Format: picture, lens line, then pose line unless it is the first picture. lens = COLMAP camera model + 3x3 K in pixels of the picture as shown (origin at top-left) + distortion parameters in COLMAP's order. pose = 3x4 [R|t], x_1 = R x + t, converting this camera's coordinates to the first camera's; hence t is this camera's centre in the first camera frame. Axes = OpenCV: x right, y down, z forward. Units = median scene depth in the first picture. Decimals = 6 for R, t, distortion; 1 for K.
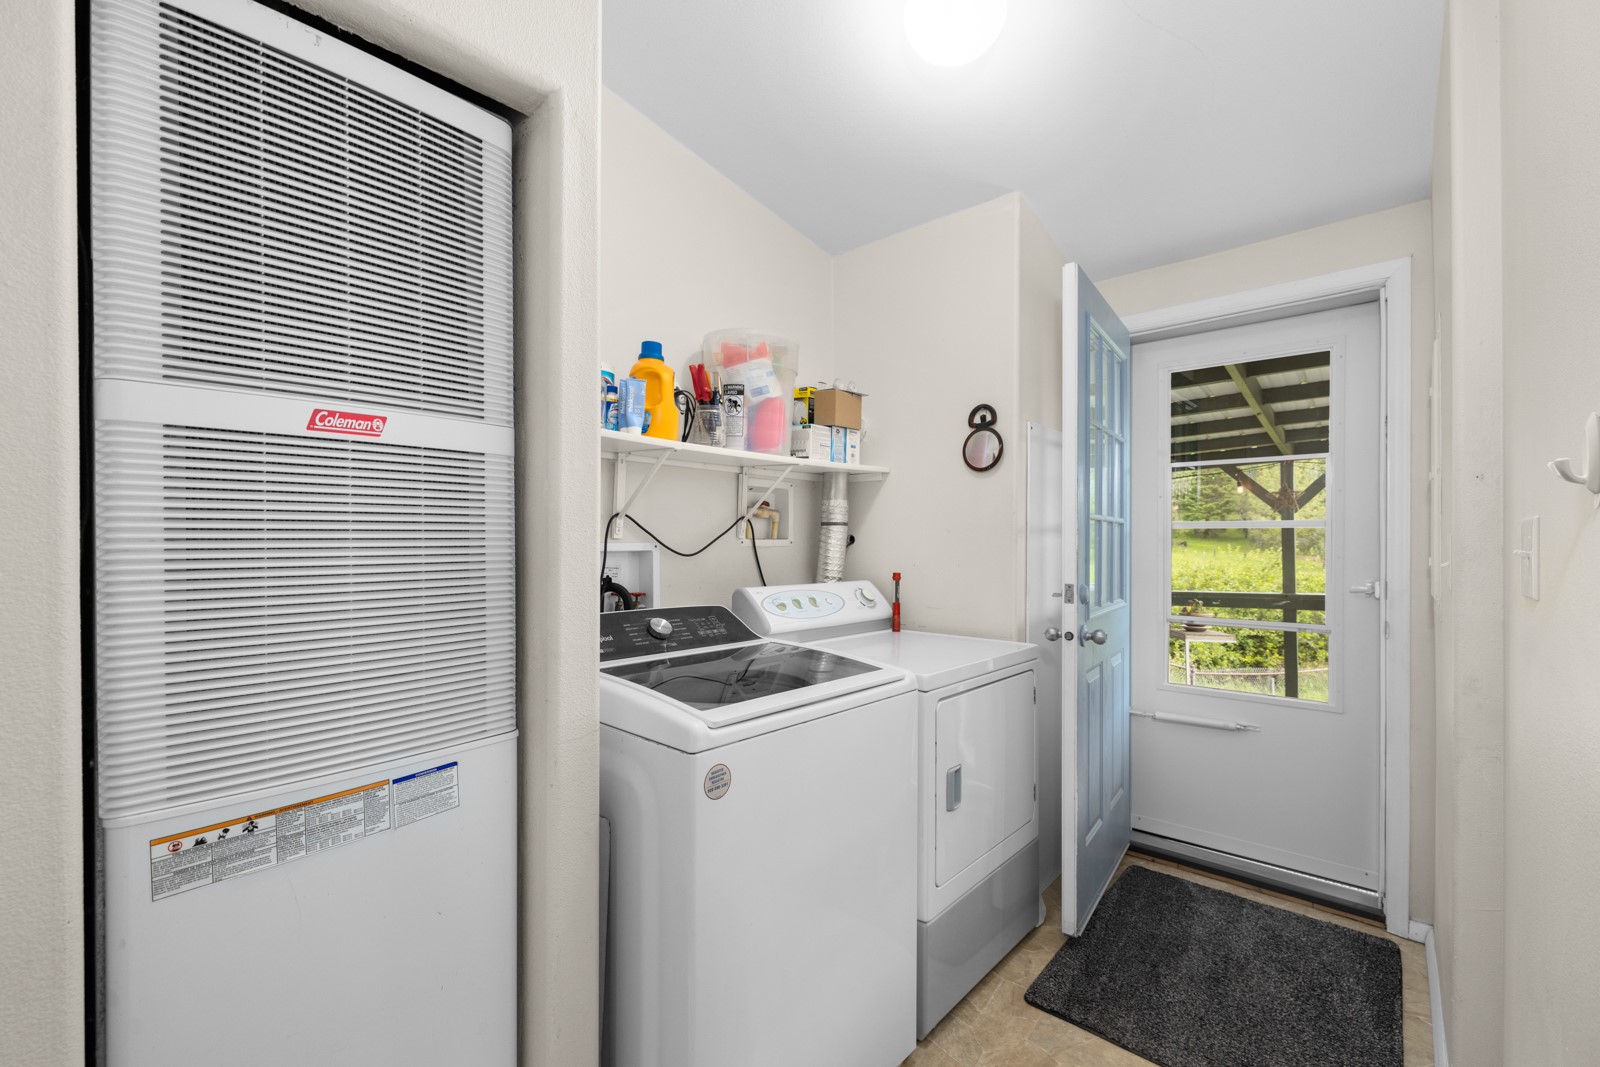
lens RADIAL K [[682.6, 0, 795.3], [0, 682.6, 544.3], [0, 0, 1]] dist [0.013674, 0.000396]
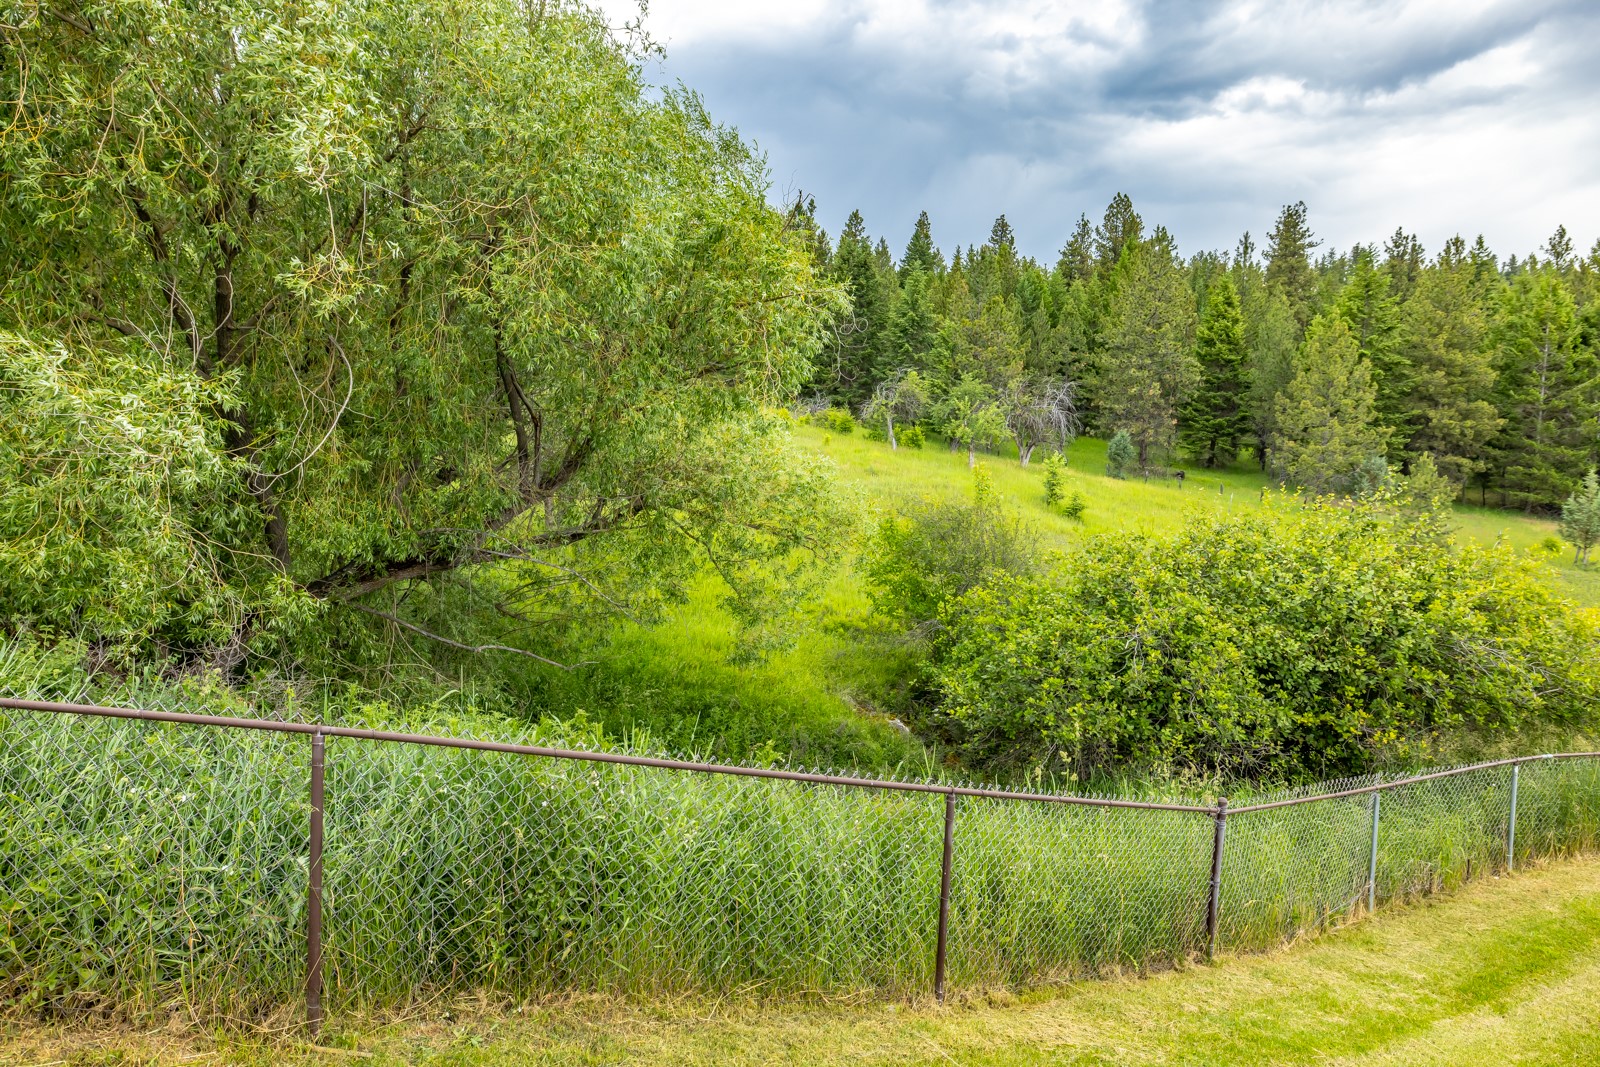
lens RADIAL K [[941.0, 0, 789.8], [0, 941.0, 546.6], [0, 0, 1]] dist [-0.006701, -0.001077]
pose [[0.990636, 0.033483, 0.132360, 0.061948], [-0.046178, 0.994497, 0.094038, -0.000229], [-0.128483, -0.099270, 0.986731, 0.123003]]
